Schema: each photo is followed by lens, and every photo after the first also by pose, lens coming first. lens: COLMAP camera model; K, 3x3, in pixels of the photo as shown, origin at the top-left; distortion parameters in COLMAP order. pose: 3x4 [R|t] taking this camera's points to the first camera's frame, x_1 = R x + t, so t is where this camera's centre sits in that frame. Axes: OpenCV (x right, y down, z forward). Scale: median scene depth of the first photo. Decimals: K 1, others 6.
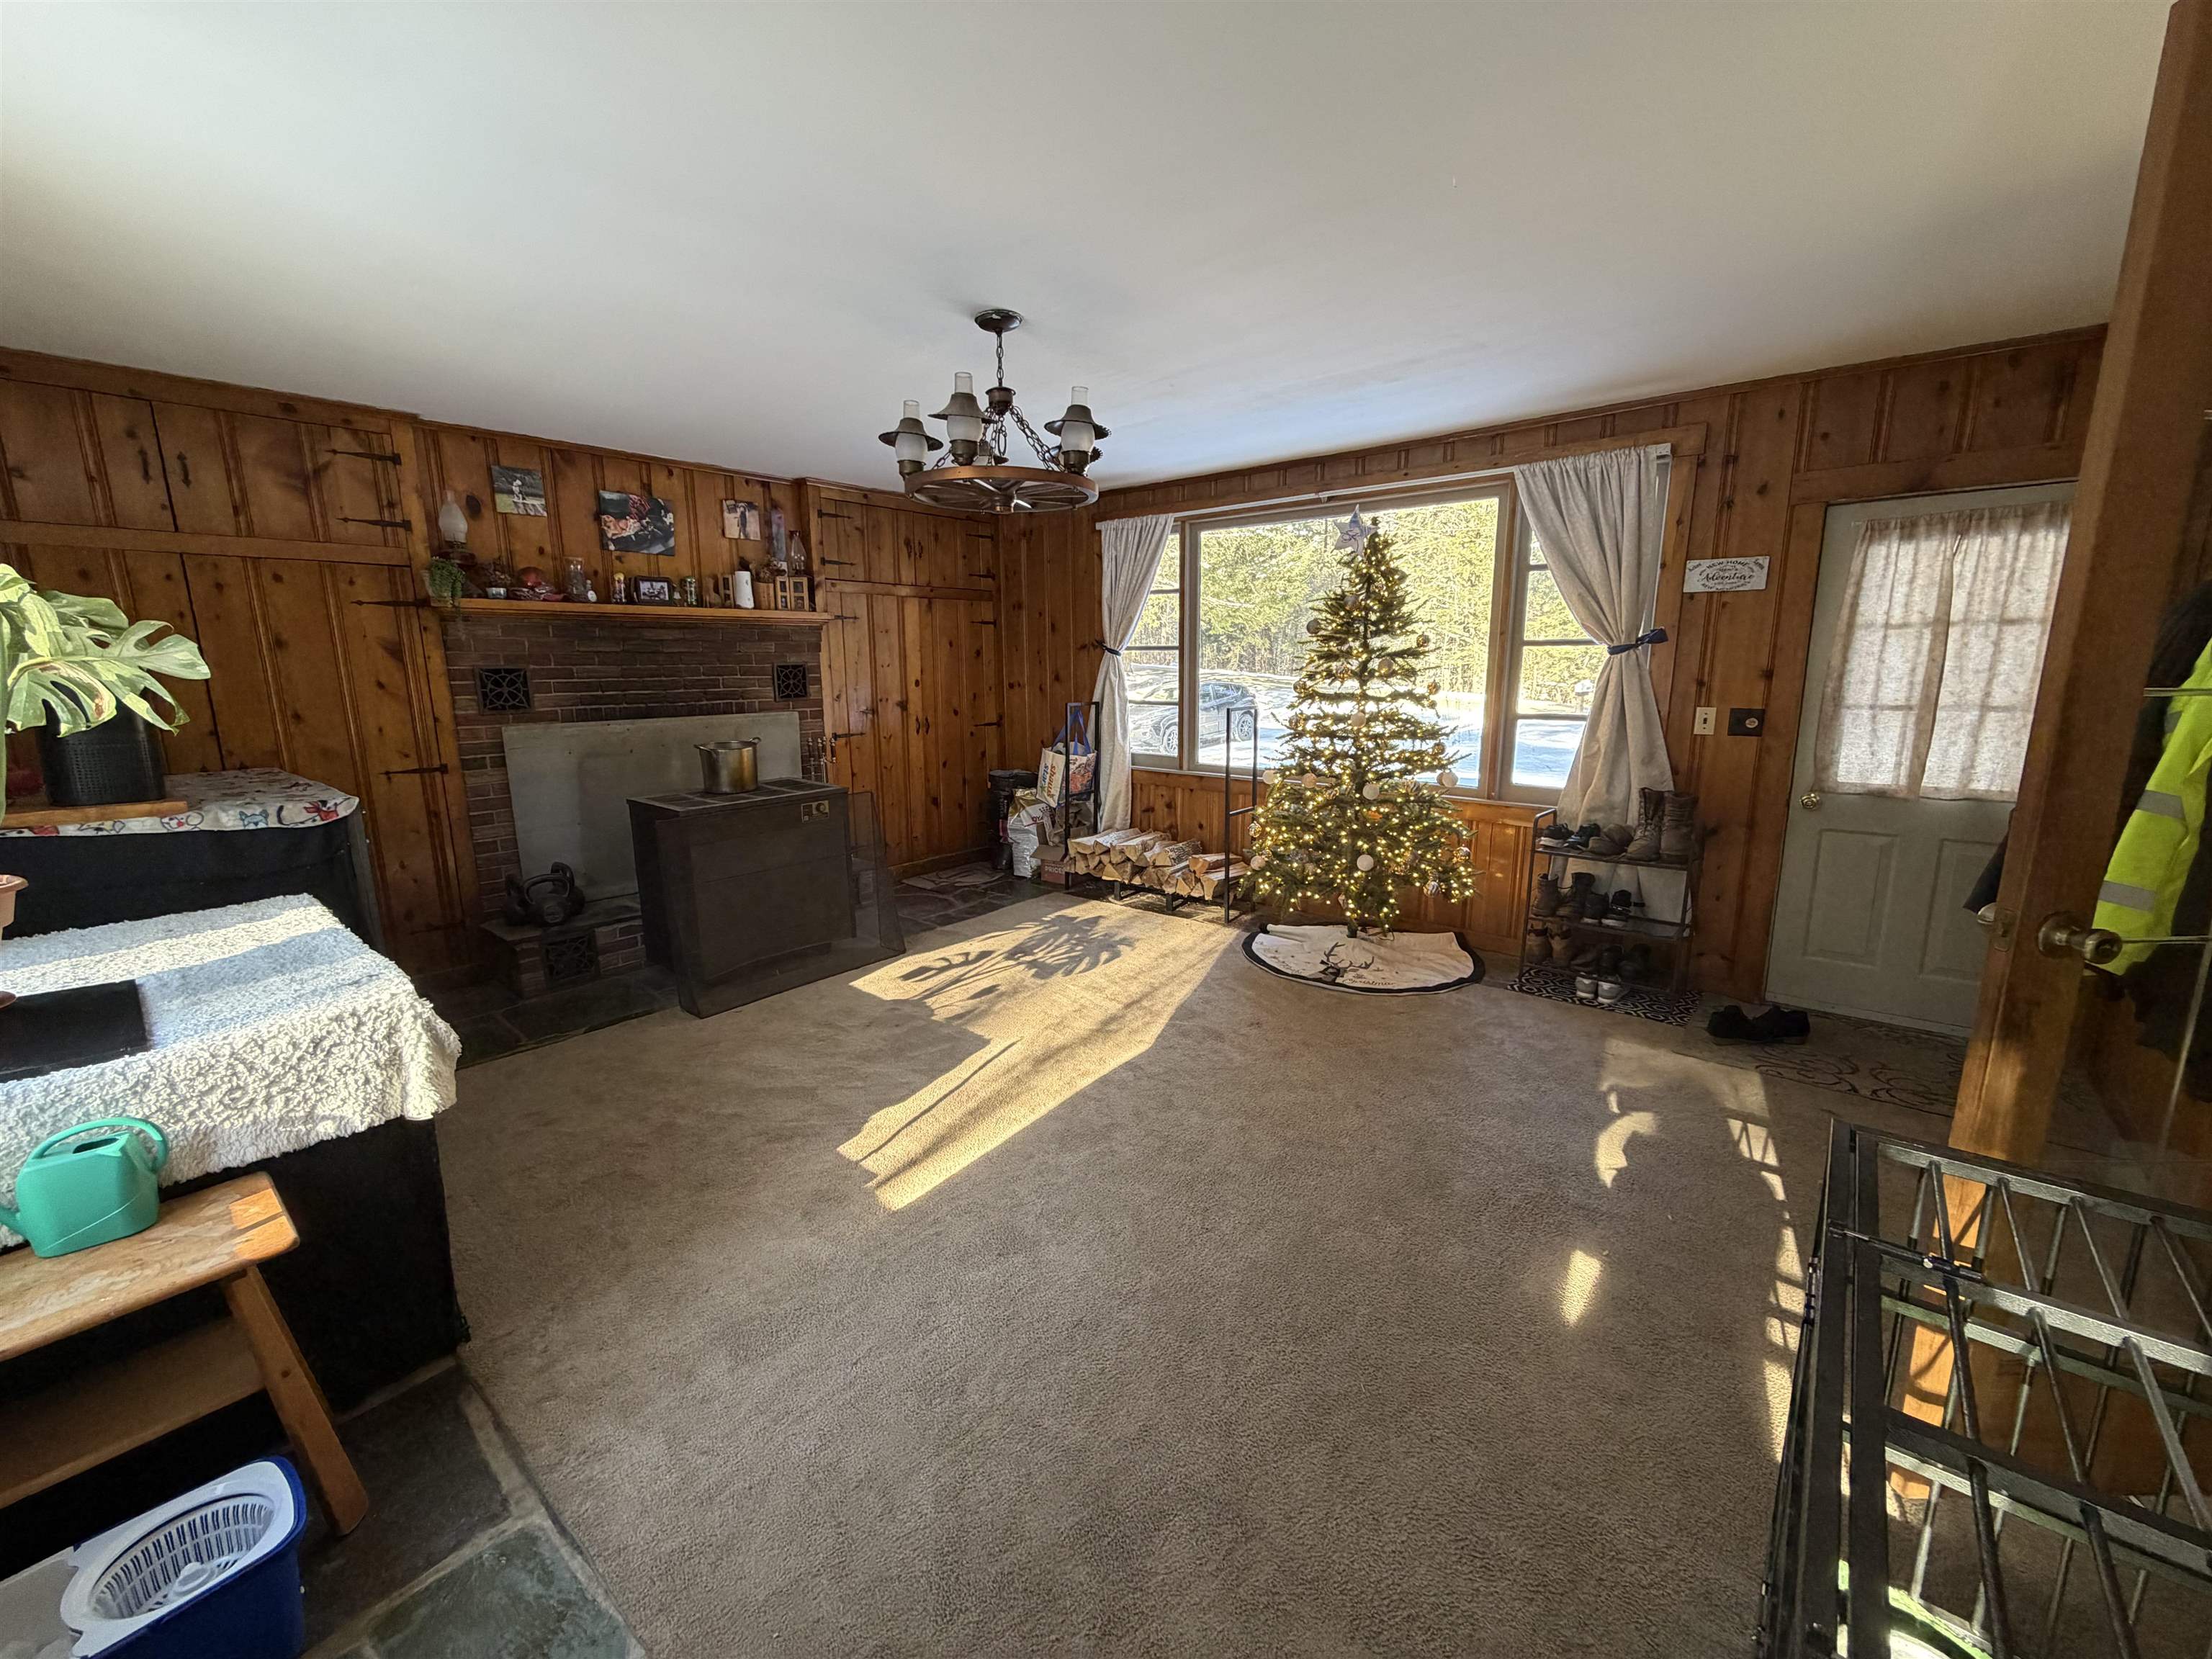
lens RADIAL K [[893.6, 0, 1102.7], [0, 893.6, 835.6], [0, 0, 1]] dist [0.001893, 0.000344]
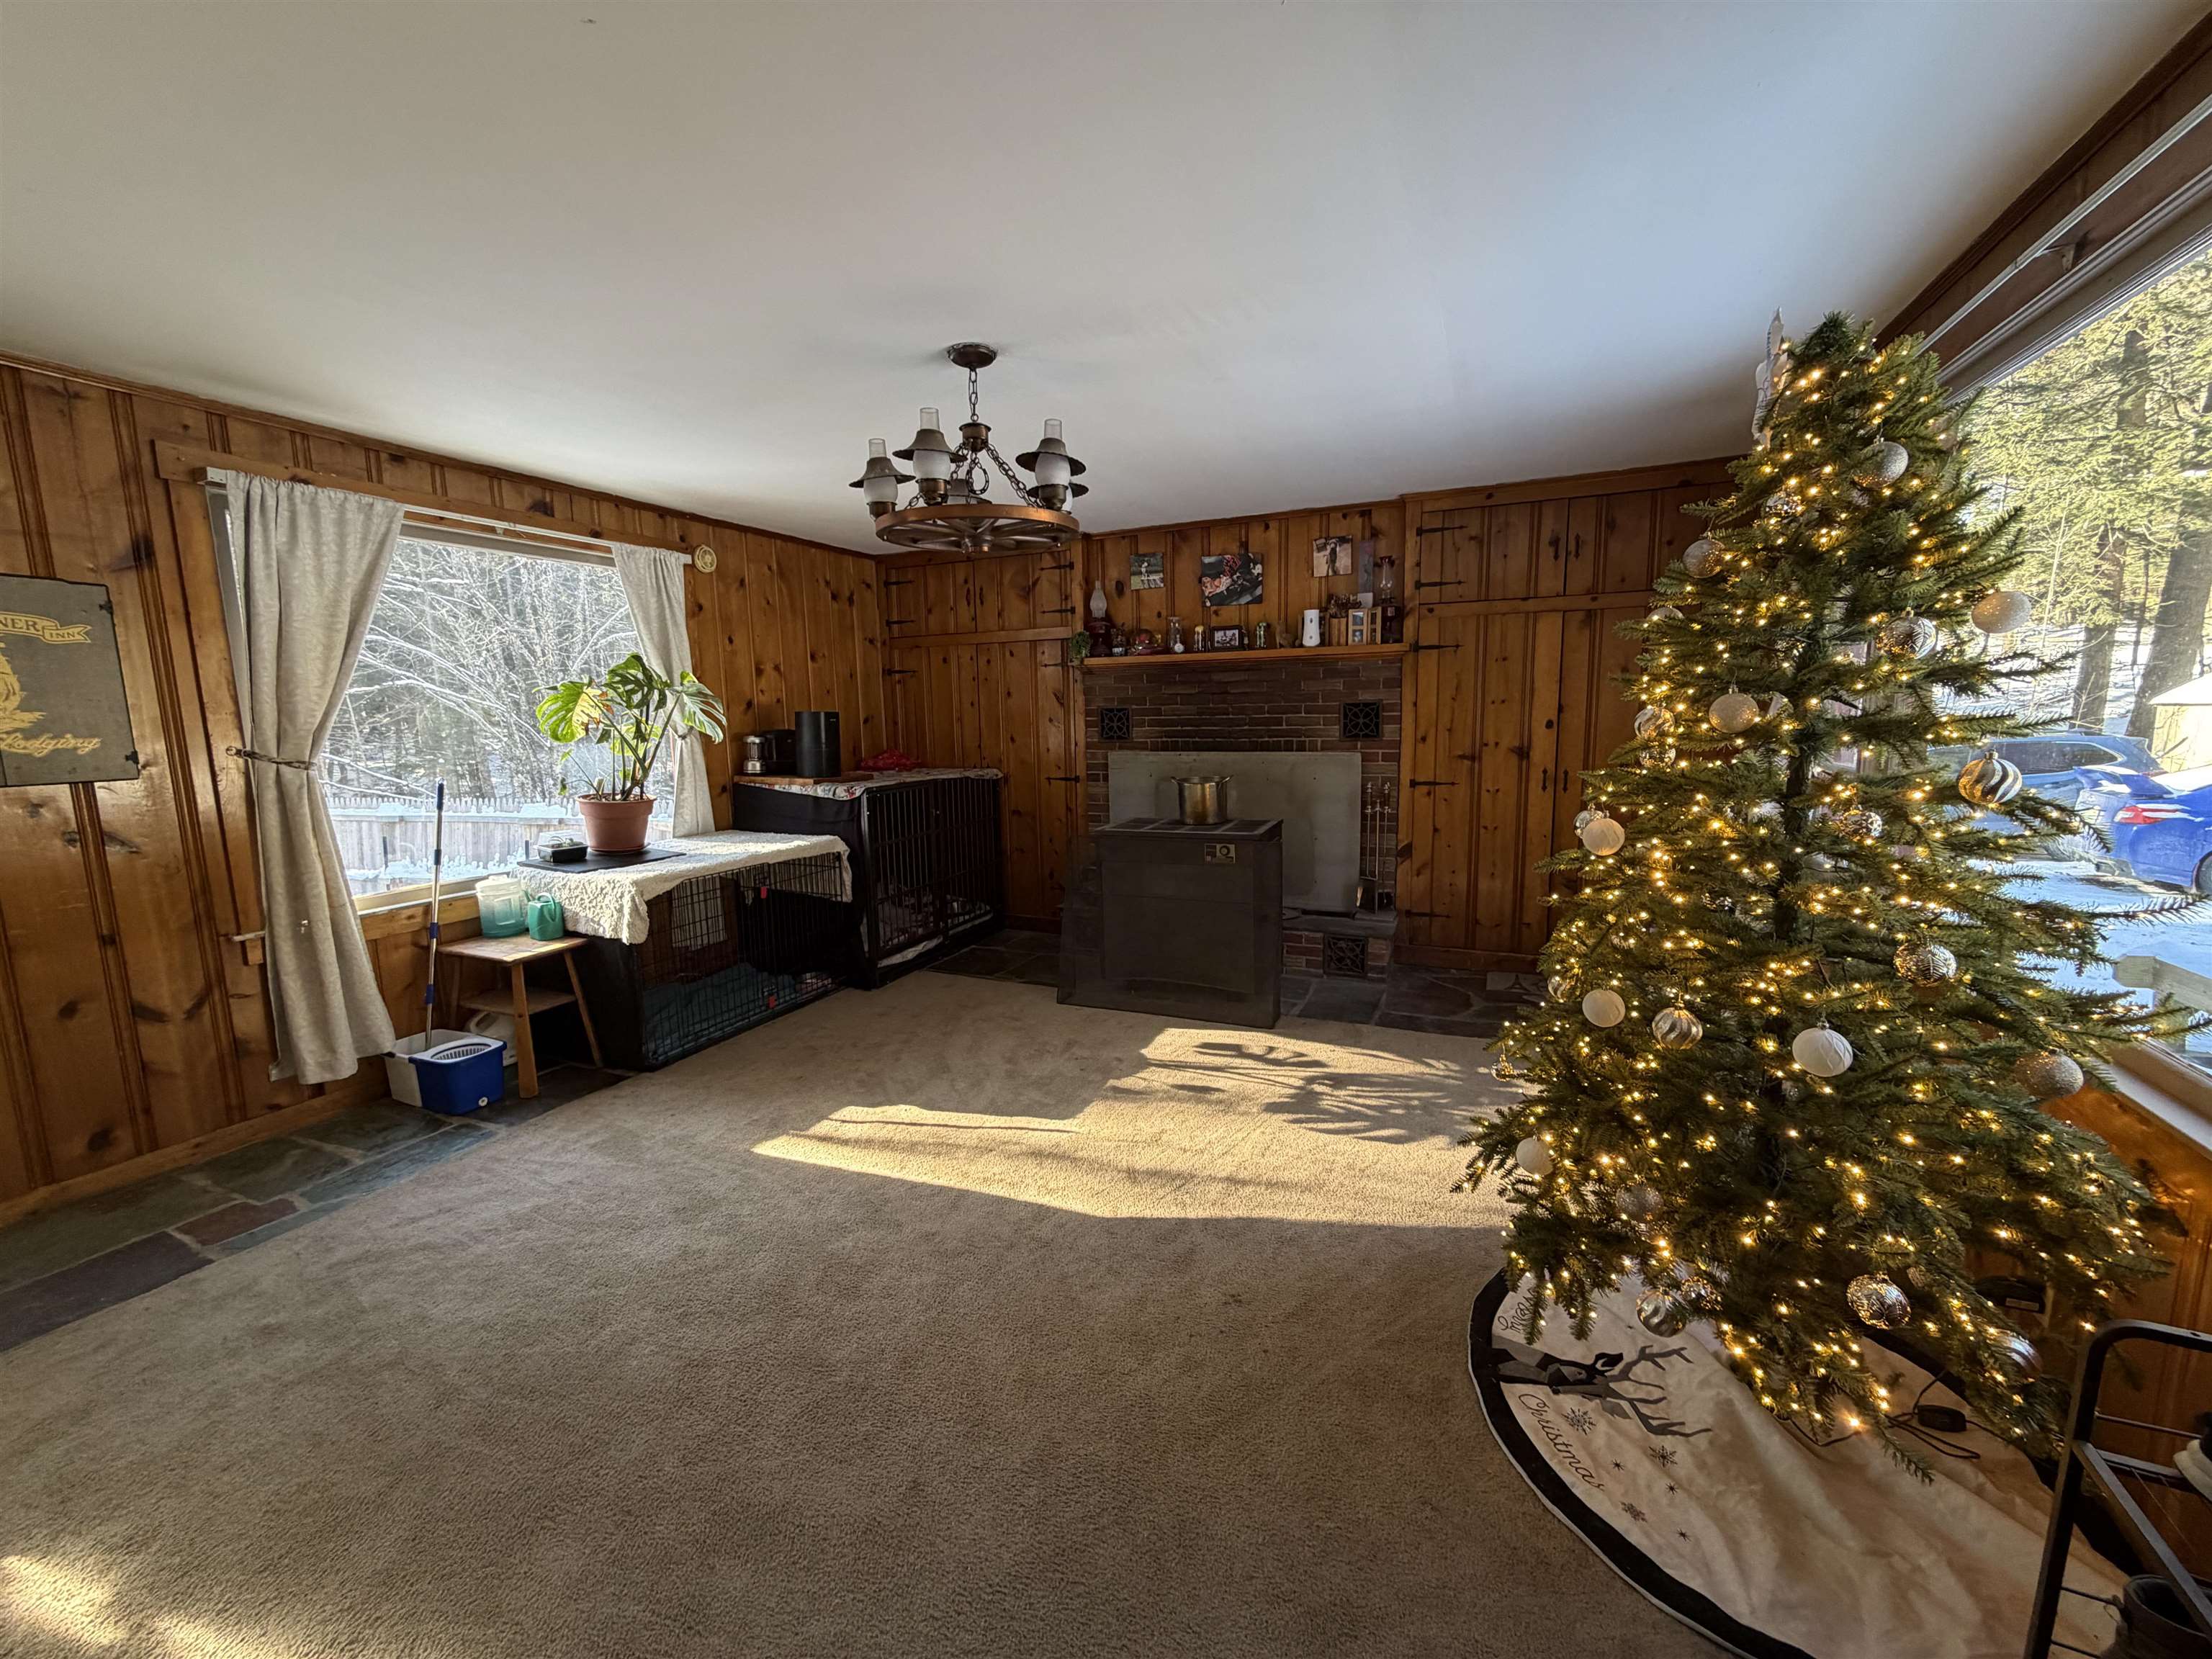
lens RADIAL K [[893.6, 0, 1102.7], [0, 893.6, 835.6], [0, 0, 1]] dist [0.001893, 0.000344]
pose [[0.269334, 0.140966, -0.952674, 0.582424], [-0.167291, 0.981038, 0.097868, -0.121830], [0.948406, 0.133015, 0.287809, 0.595773]]
